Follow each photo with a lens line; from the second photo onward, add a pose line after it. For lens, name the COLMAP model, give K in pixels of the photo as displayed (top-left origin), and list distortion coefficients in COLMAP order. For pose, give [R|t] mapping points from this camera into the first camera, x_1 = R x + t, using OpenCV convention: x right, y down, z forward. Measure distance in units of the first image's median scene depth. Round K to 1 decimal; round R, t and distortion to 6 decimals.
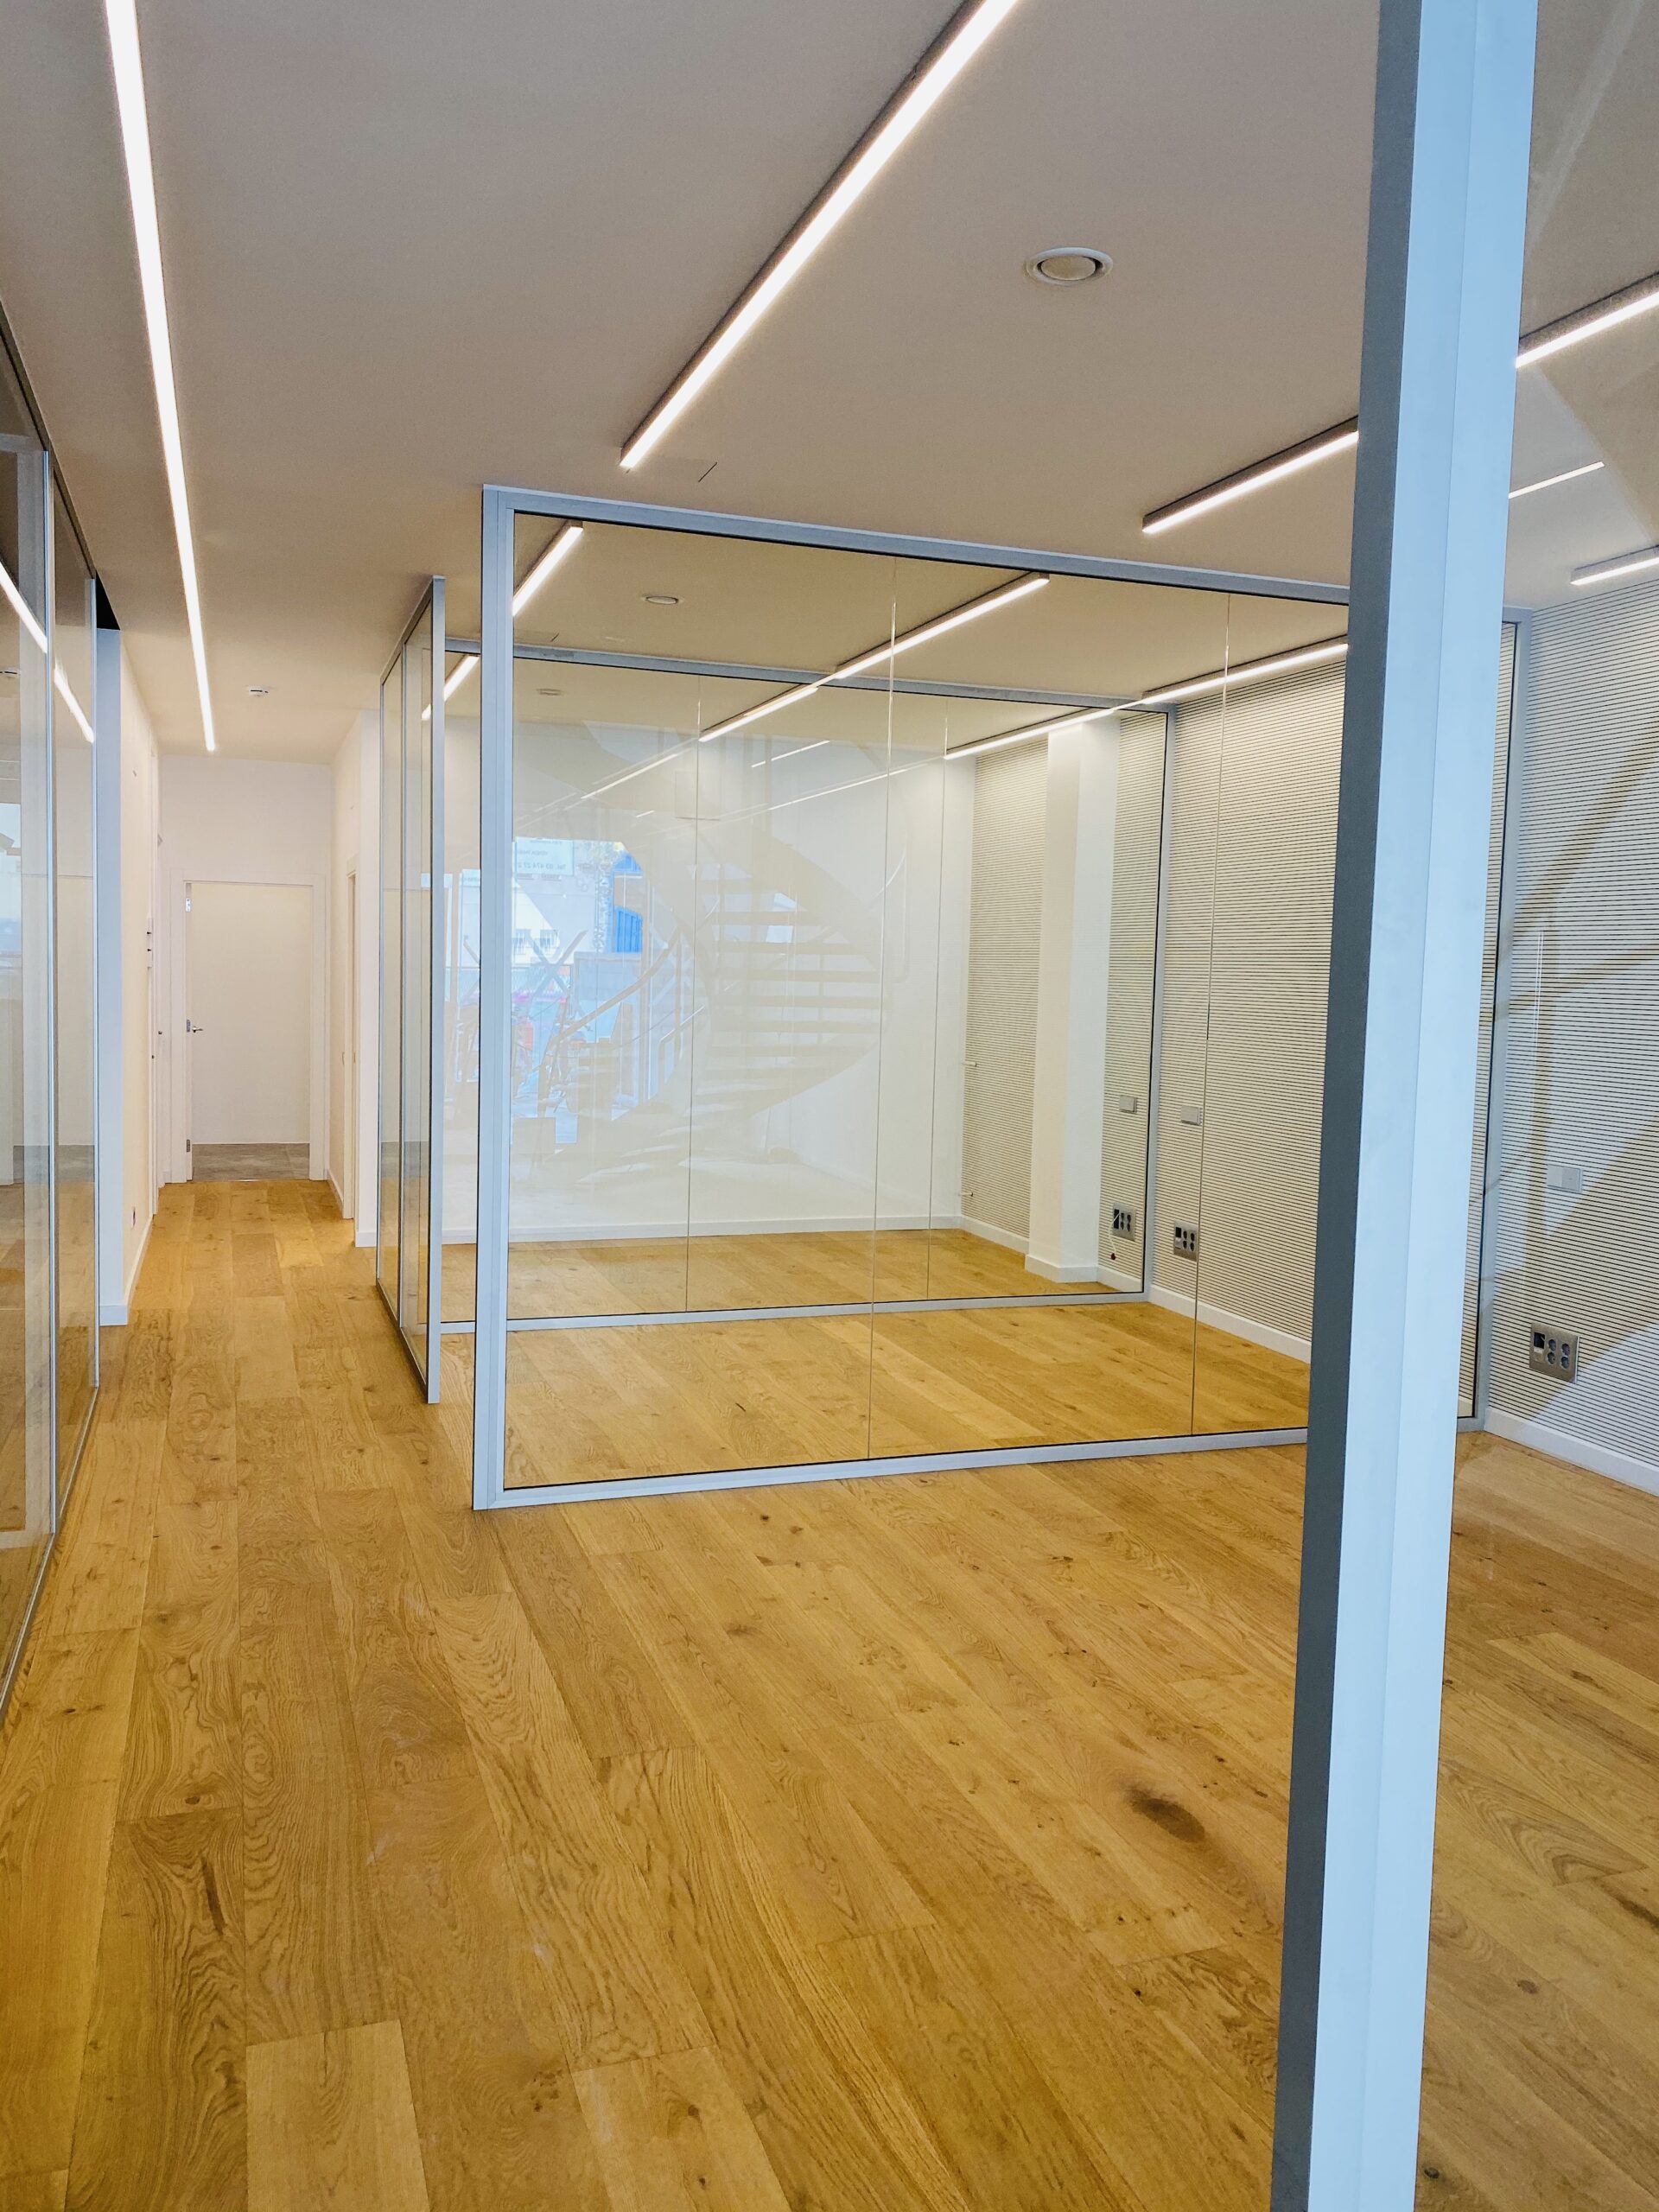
lens RADIAL K [[1699.2, 0, 829.5], [0, 1699.2, 1106.0], [0, 0, 1]] dist [-0.030318, -0.001610]
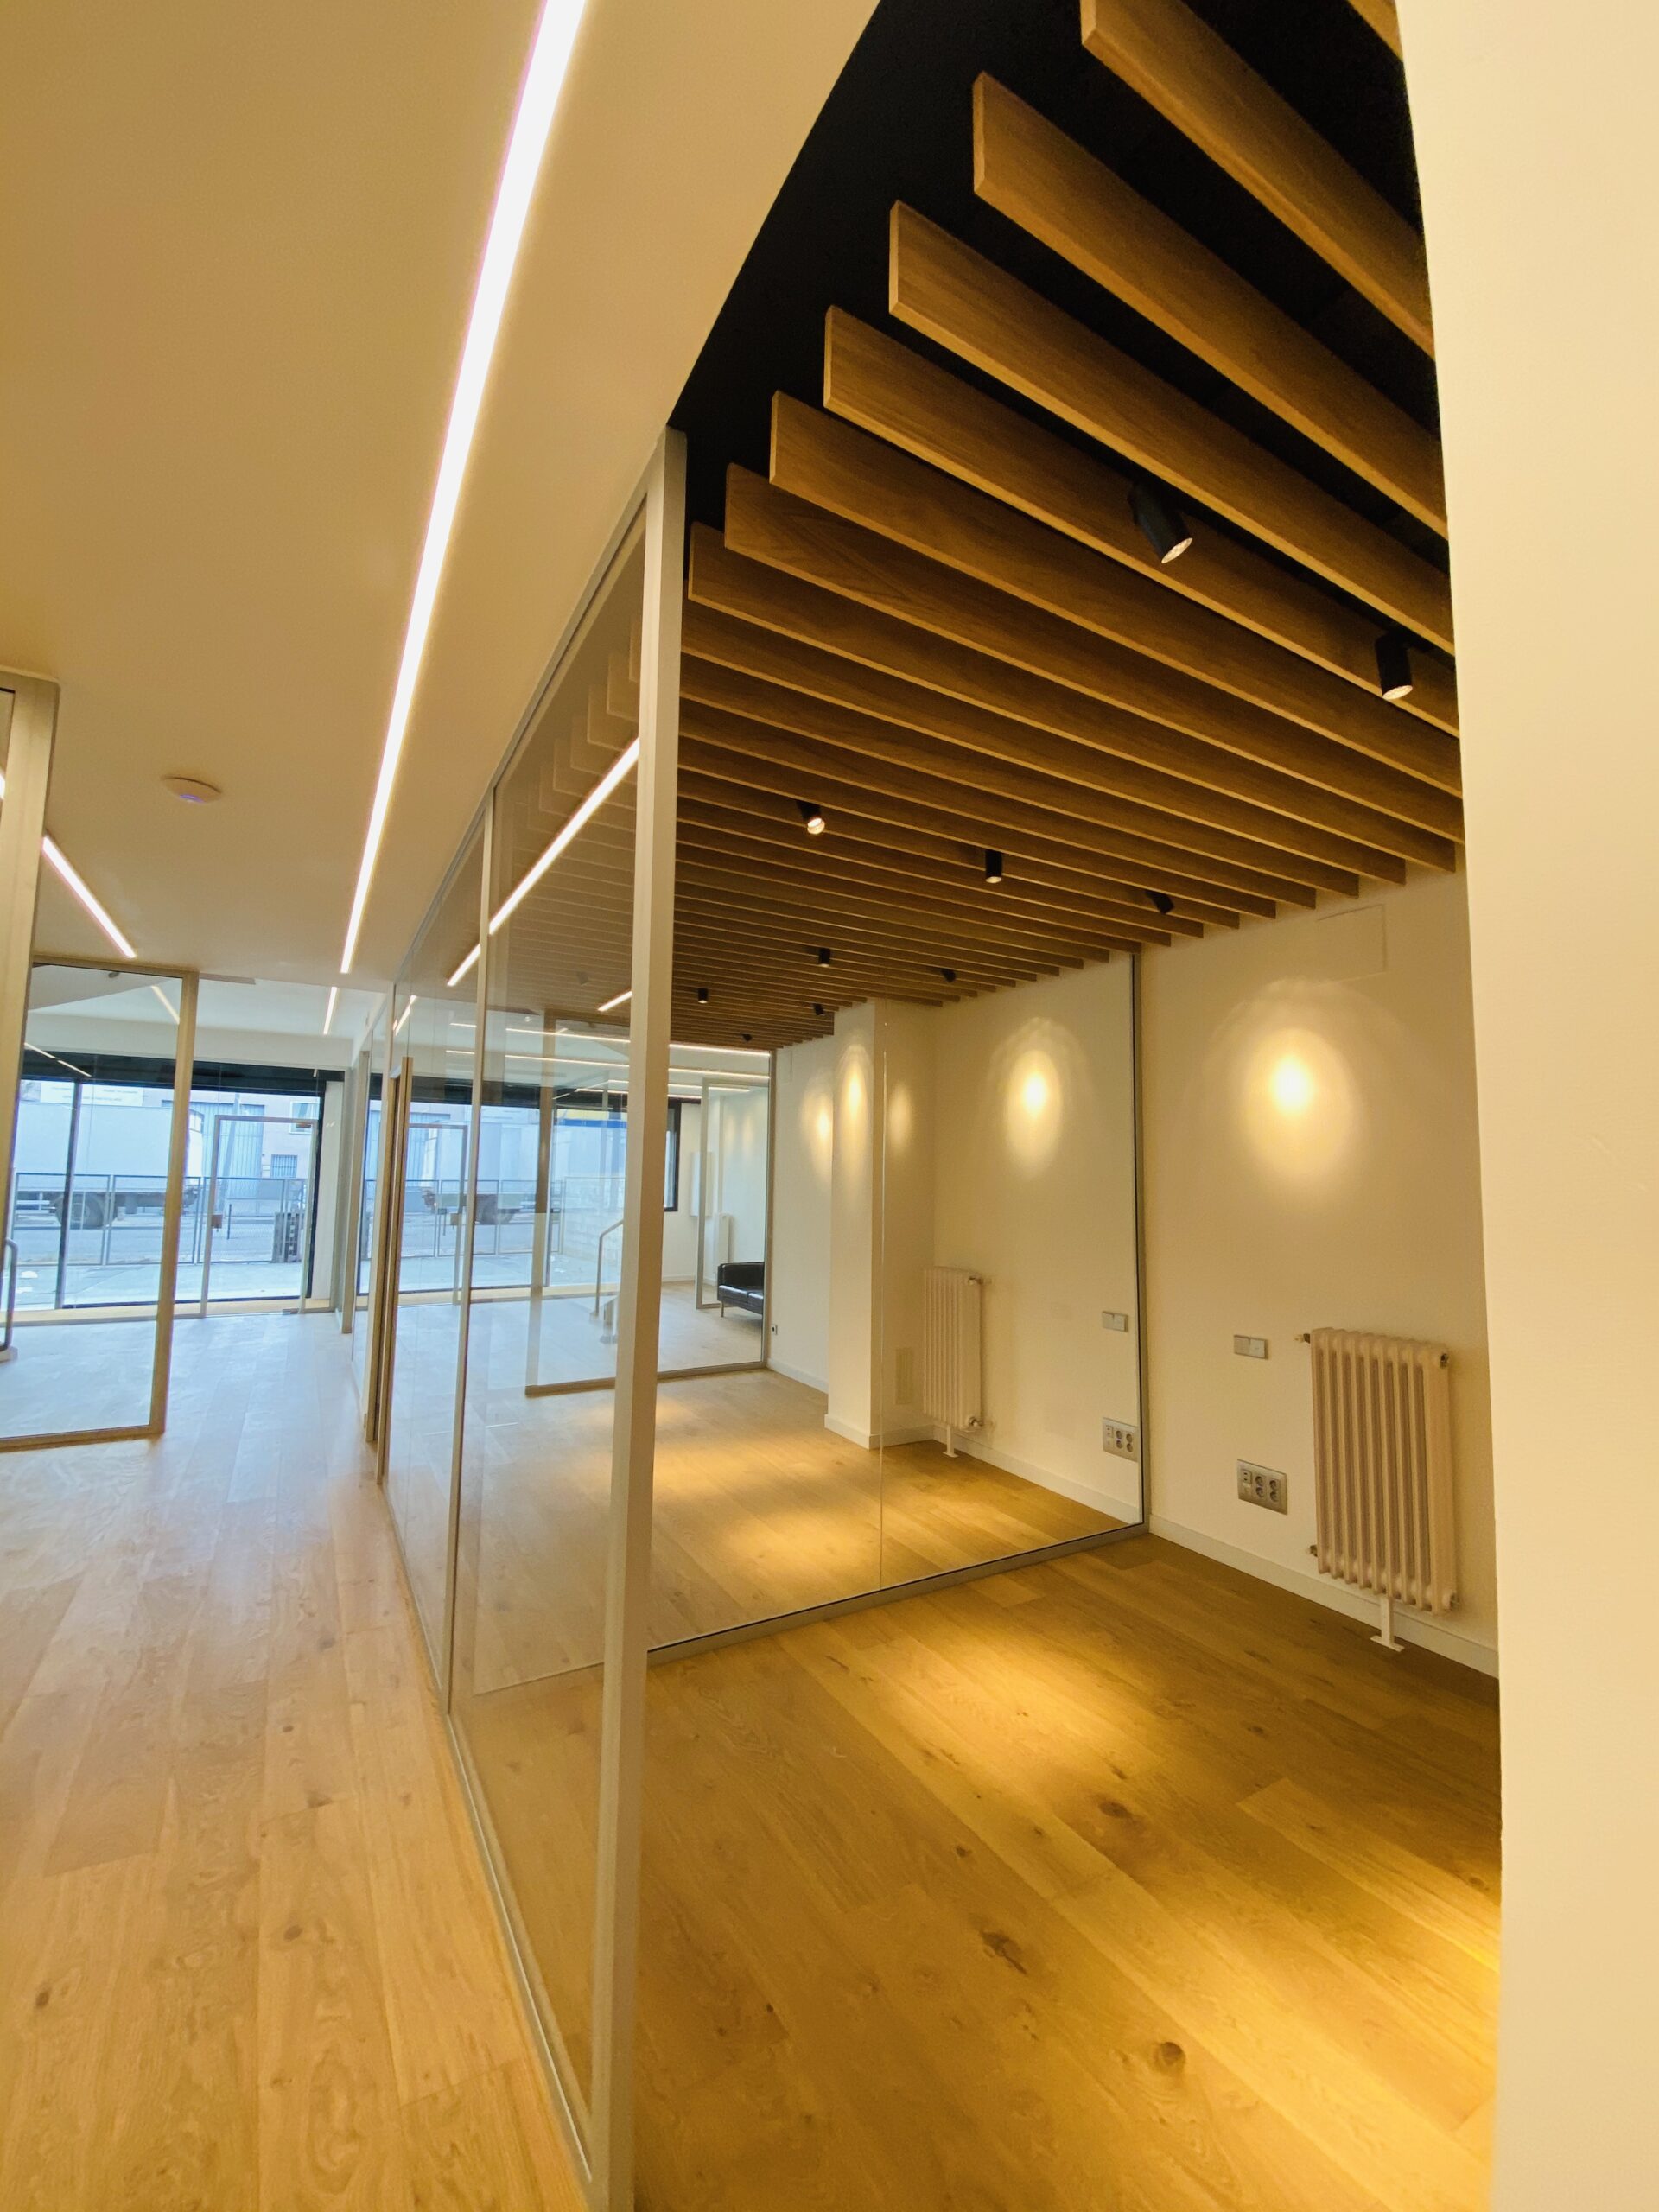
lens RADIAL K [[902.1, 0, 829.5], [0, 902.1, 1106.0], [0, 0, 1]] dist [0.000917, -0.012478]
pose [[-0.980476, -0.057293, -0.188108, -0.689944], [-0.055210, 0.998342, -0.016298, -0.184185], [0.188730, -0.005594, -0.982013, 1.965551]]
